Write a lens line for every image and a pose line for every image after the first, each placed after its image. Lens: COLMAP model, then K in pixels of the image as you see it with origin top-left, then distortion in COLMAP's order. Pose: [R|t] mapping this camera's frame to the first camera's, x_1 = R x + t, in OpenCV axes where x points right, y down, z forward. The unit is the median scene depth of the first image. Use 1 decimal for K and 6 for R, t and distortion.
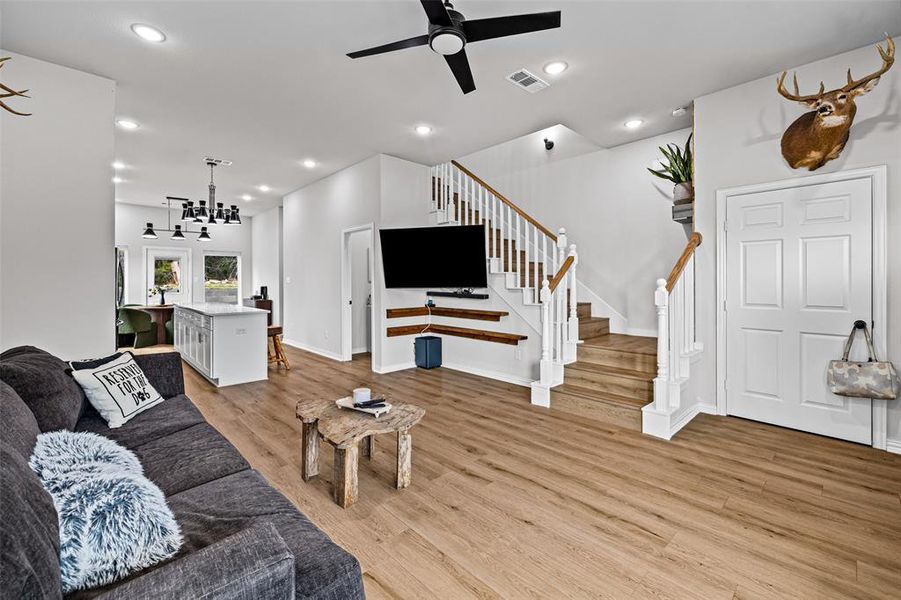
lens RADIAL K [[381.5, 0, 454.7], [0, 381.5, 283.8], [0, 0, 1]] dist [0.002872, -0.000417]
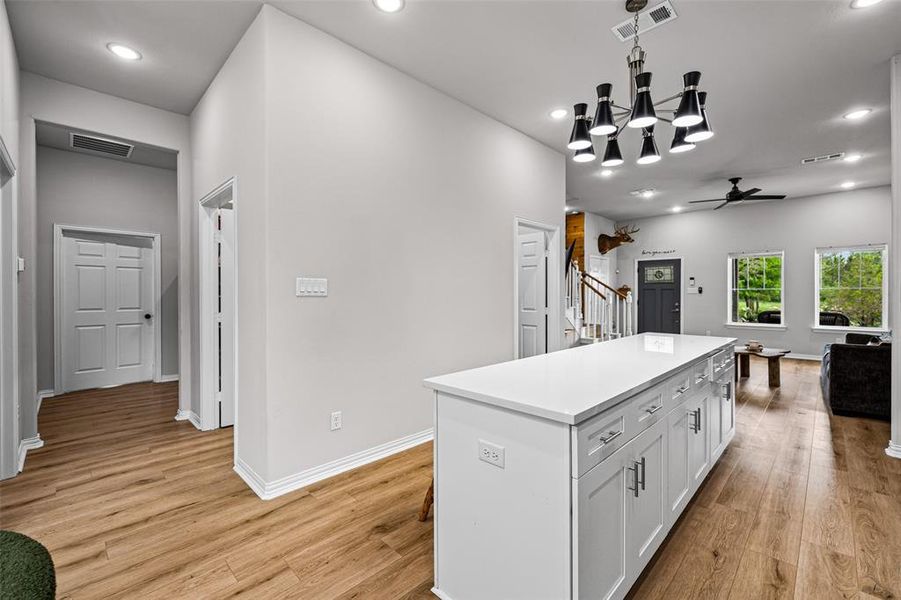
lens RADIAL K [[381.5, 0, 445.8], [0, 381.5, 295.6], [0, 0, 1]] dist [0.002872, -0.000417]
pose [[-0.022779, -0.004787, 0.999729, -1.036992], [0.007130, 0.999962, 0.004950, -0.004261], [-0.999715, 0.007241, -0.022744, 1.215190]]
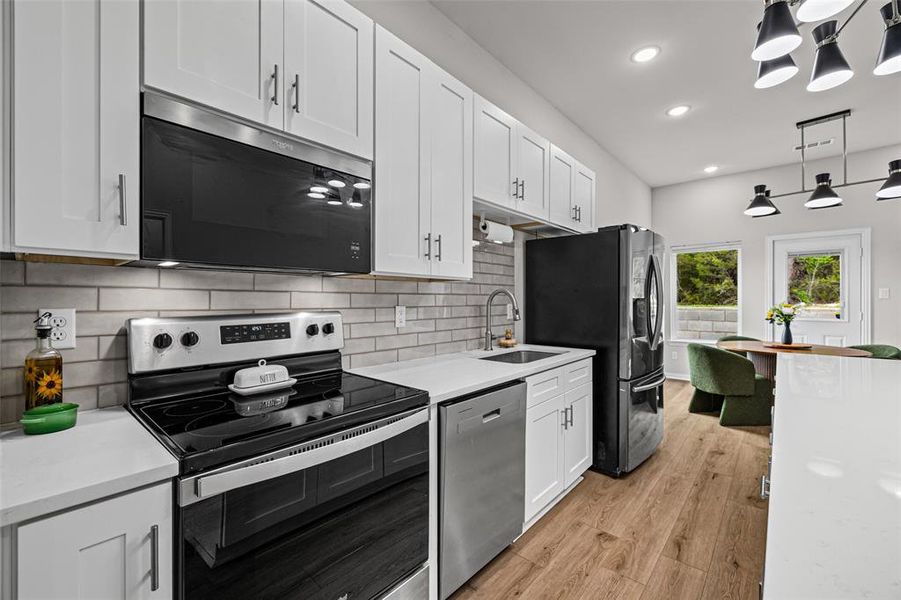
lens RADIAL K [[381.5, 0, 444.4], [0, 381.5, 299.2], [0, 0, 1]] dist [0.002872, -0.000417]
pose [[0.085072, -0.003746, -0.996368, -0.431490], [-0.001344, 0.999992, -0.003874, -0.001337], [0.996374, 0.001669, 0.085067, 0.719545]]
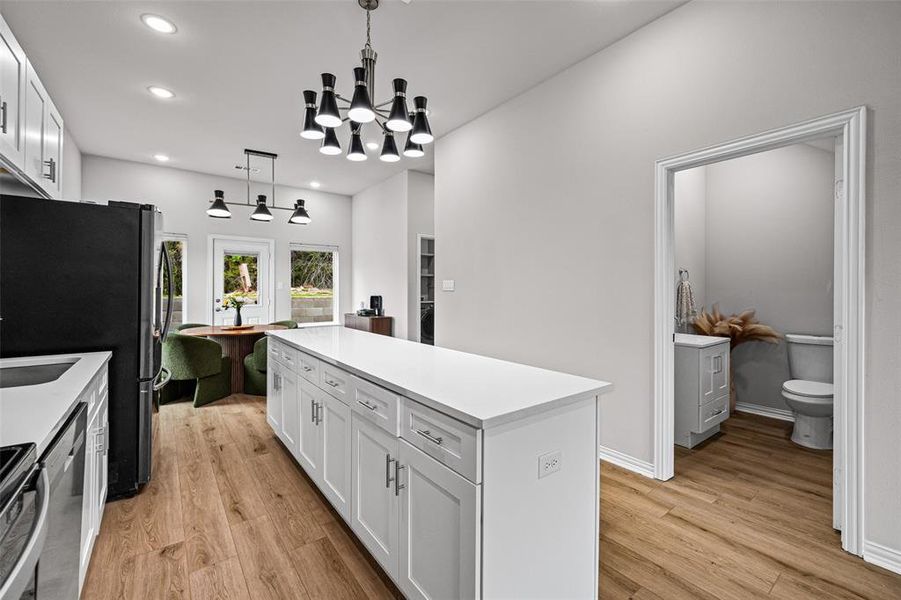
lens RADIAL K [[381.5, 0, 455.2], [0, 381.5, 289.4], [0, 0, 1]] dist [0.002872, -0.000417]
pose [[0.994378, 0.000268, -0.105888, -0.498846], [-0.000882, 0.999983, -0.005750, -0.000287], [0.105885, 0.005811, 0.994361, 0.604225]]
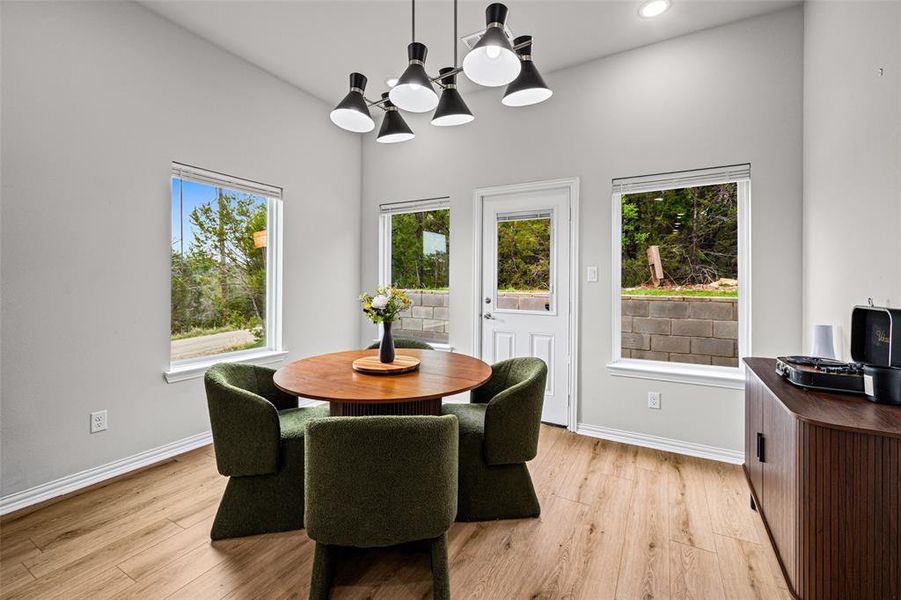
lens RADIAL K [[381.5, 0, 447.7], [0, 381.5, 283.0], [0, 0, 1]] dist [0.002872, -0.000417]
pose [[0.288434, 0.001534, -0.957499, -0.688030], [-0.008940, 0.999959, -0.001091, -0.001725], [0.957458, 0.008874, 0.288436, 1.345684]]
